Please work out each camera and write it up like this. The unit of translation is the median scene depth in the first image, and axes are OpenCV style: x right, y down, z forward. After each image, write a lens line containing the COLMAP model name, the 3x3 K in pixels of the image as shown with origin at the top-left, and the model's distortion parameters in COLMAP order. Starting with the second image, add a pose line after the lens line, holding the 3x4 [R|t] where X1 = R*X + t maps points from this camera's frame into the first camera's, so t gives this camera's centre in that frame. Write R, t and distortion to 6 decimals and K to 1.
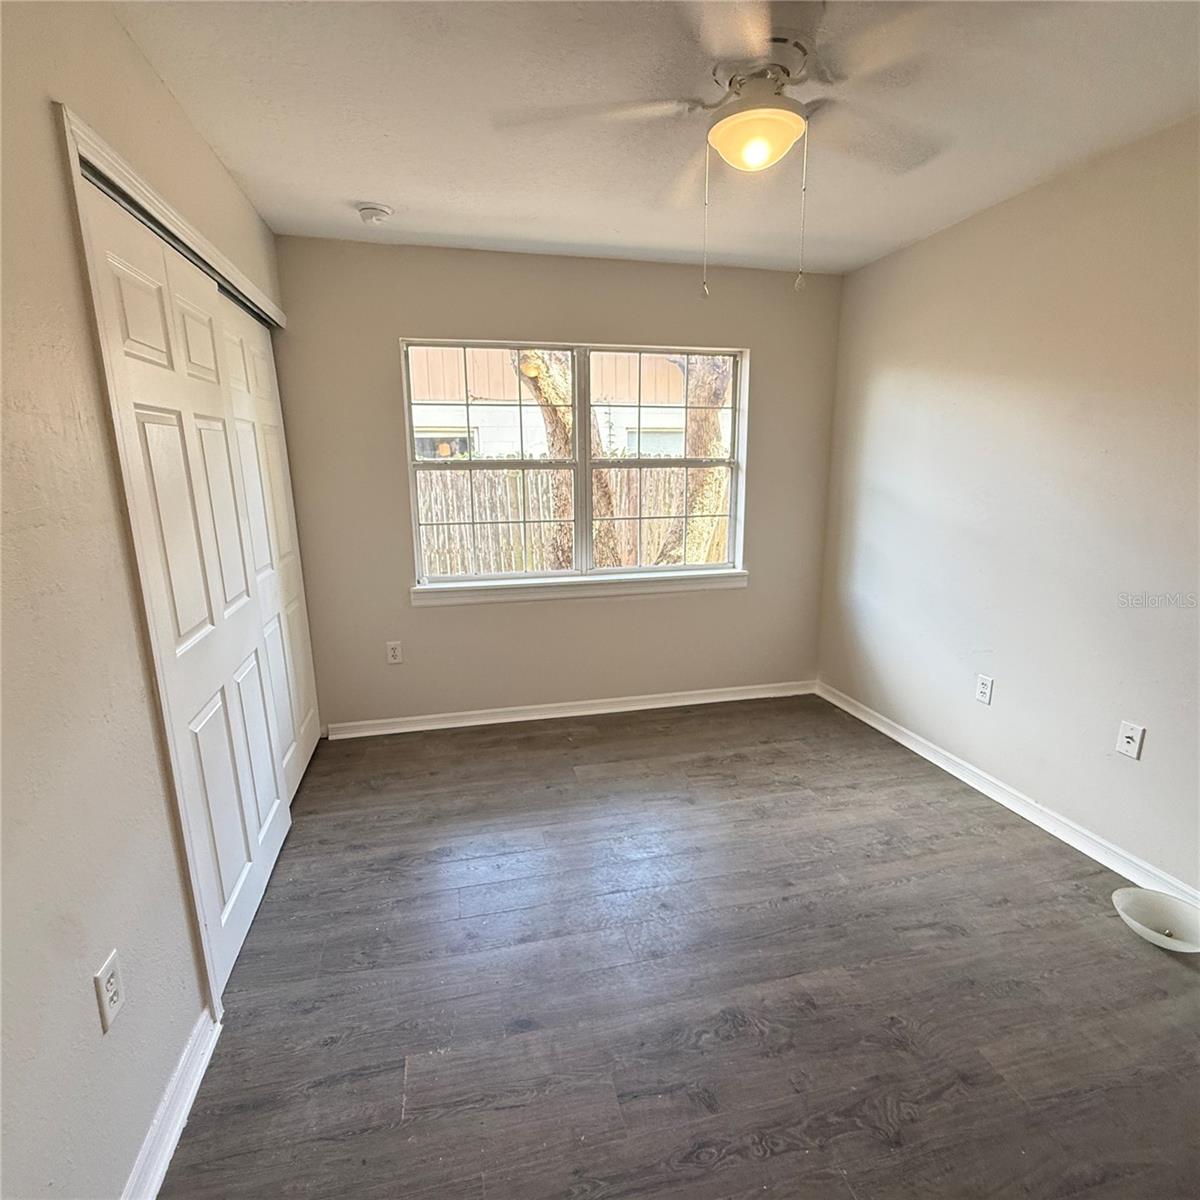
lens RADIAL K [[641.5, 0, 594.5], [0, 641.5, 598.2], [0, 0, 1]] dist [0.002749, -0.000442]
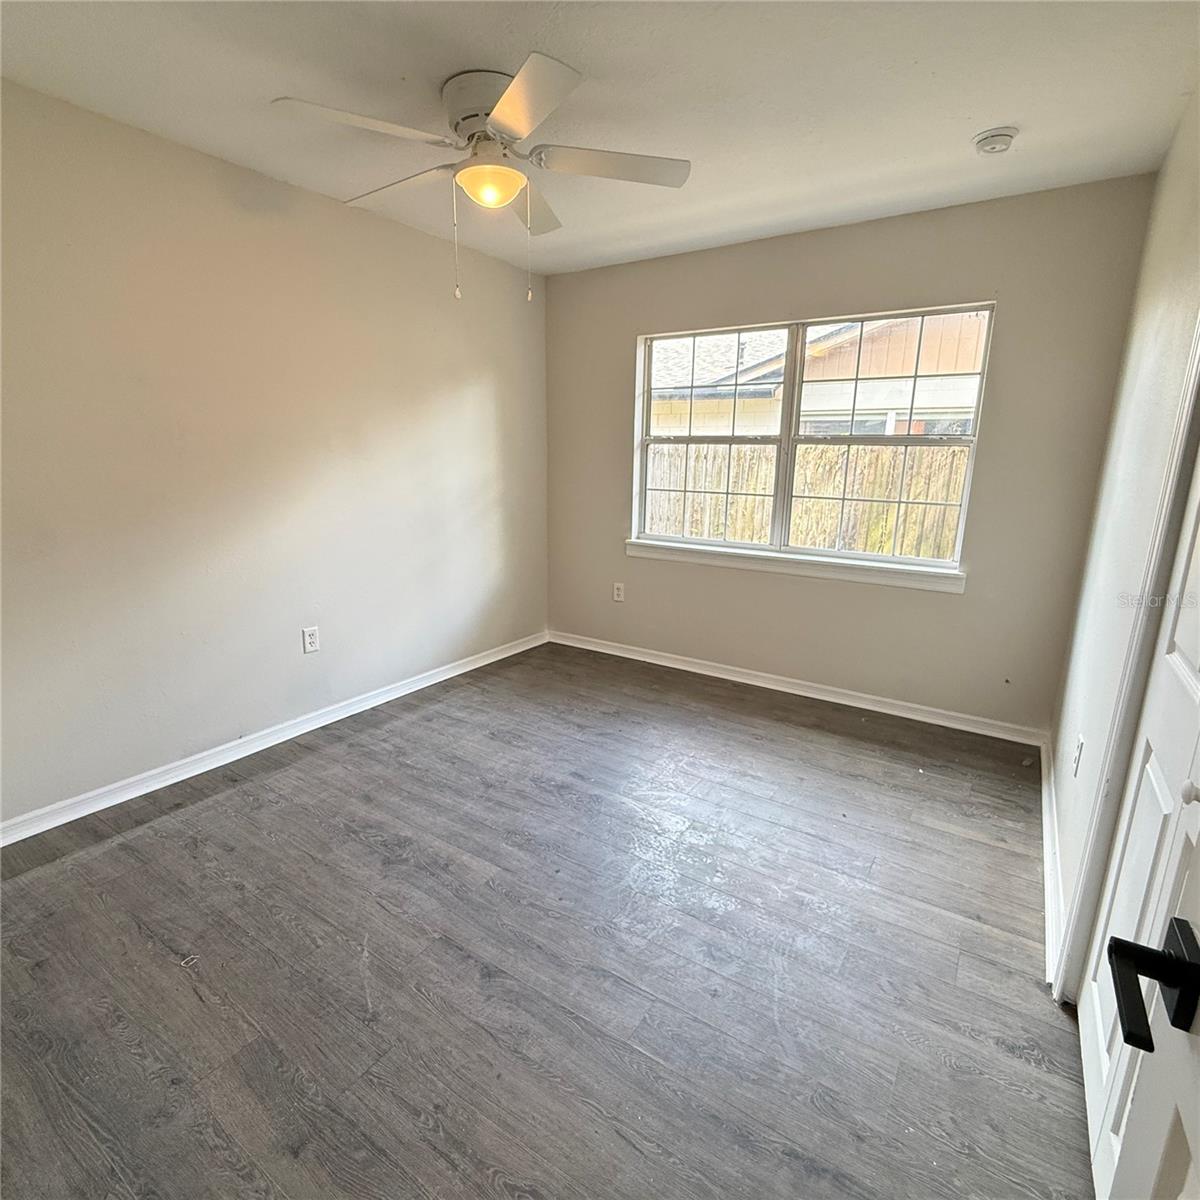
lens RADIAL K [[641.5, 0, 593.1], [0, 641.5, 594.3], [0, 0, 1]] dist [0.002749, -0.000442]
pose [[0.717845, 0.182749, -0.671790, 0.481990], [-0.158719, 0.982481, 0.097667, -0.022576], [0.677870, 0.036516, 0.734275, 0.068962]]
